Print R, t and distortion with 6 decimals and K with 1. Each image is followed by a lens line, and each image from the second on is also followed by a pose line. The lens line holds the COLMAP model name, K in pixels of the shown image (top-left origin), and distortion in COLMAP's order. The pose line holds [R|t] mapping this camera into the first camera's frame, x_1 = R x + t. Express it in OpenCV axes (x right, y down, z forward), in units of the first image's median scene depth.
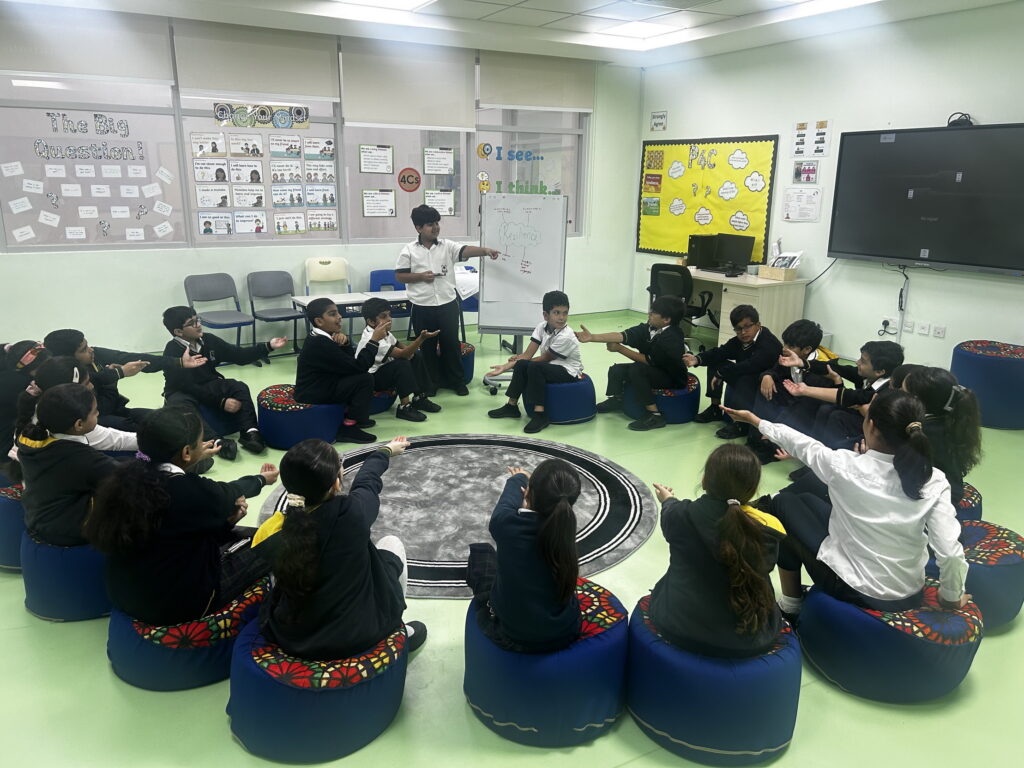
lens RADIAL K [[771.4, 0, 503.0], [0, 771.4, 376.6], [0, 0, 1]] dist [0.048126, -0.054625]
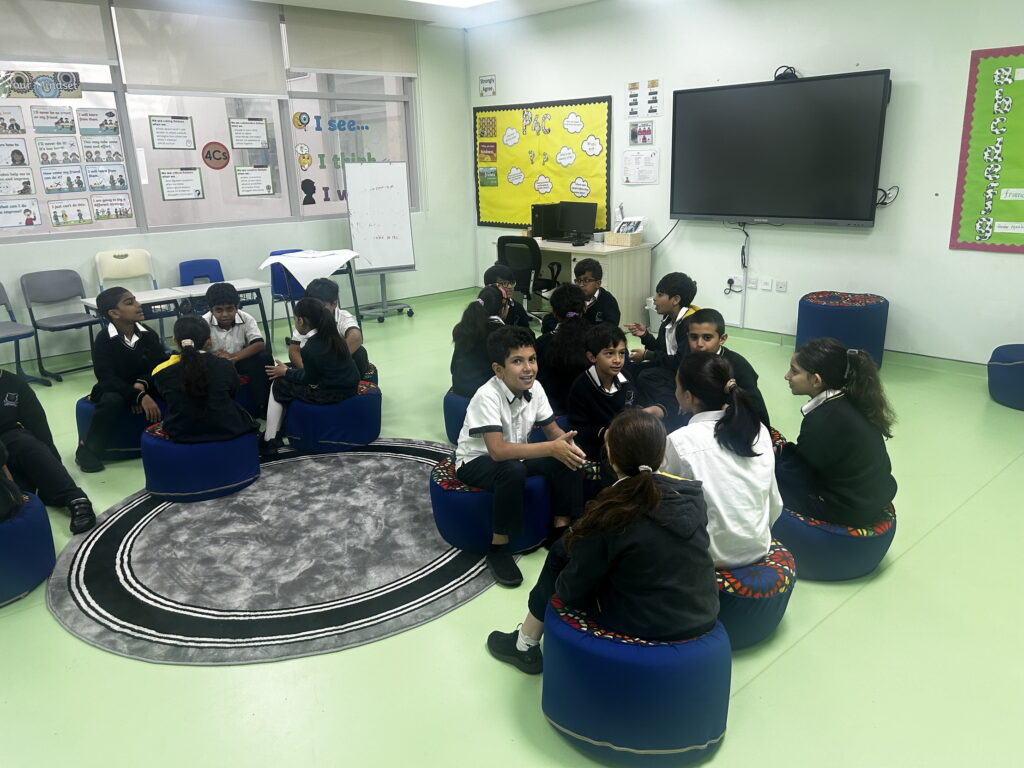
lens RADIAL K [[771.4, 0, 519.3], [0, 771.4, 381.7], [0, 0, 1]] dist [0.048126, -0.054625]
pose [[0.972341, -0.097670, 0.212165, 0.002023], [0.090867, 0.994993, 0.041608, -0.007361], [-0.215167, -0.021178, 0.976348, 0.087210]]
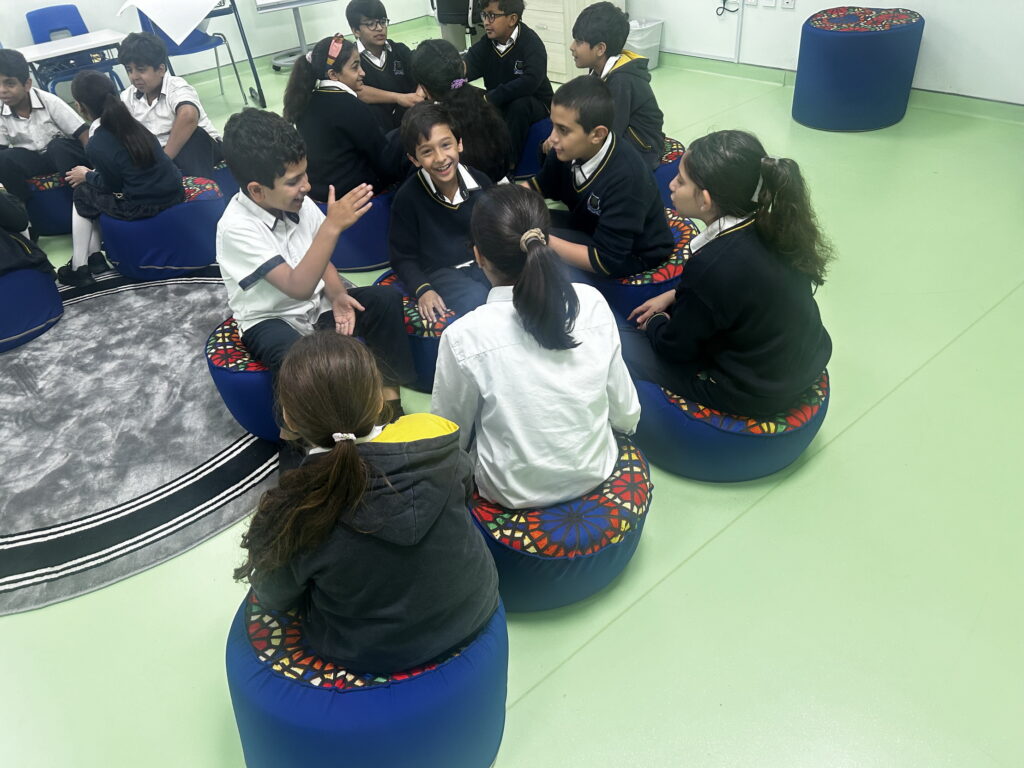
lens RADIAL K [[793.8, 0, 513.4], [0, 793.8, 380.9], [0, 0, 1]] dist [0.027663, -0.009236]
pose [[0.976931, -0.188314, 0.100713, 0.161935], [0.142063, 0.925195, 0.351899, -0.028897], [-0.159446, -0.329474, 0.930604, 0.214424]]
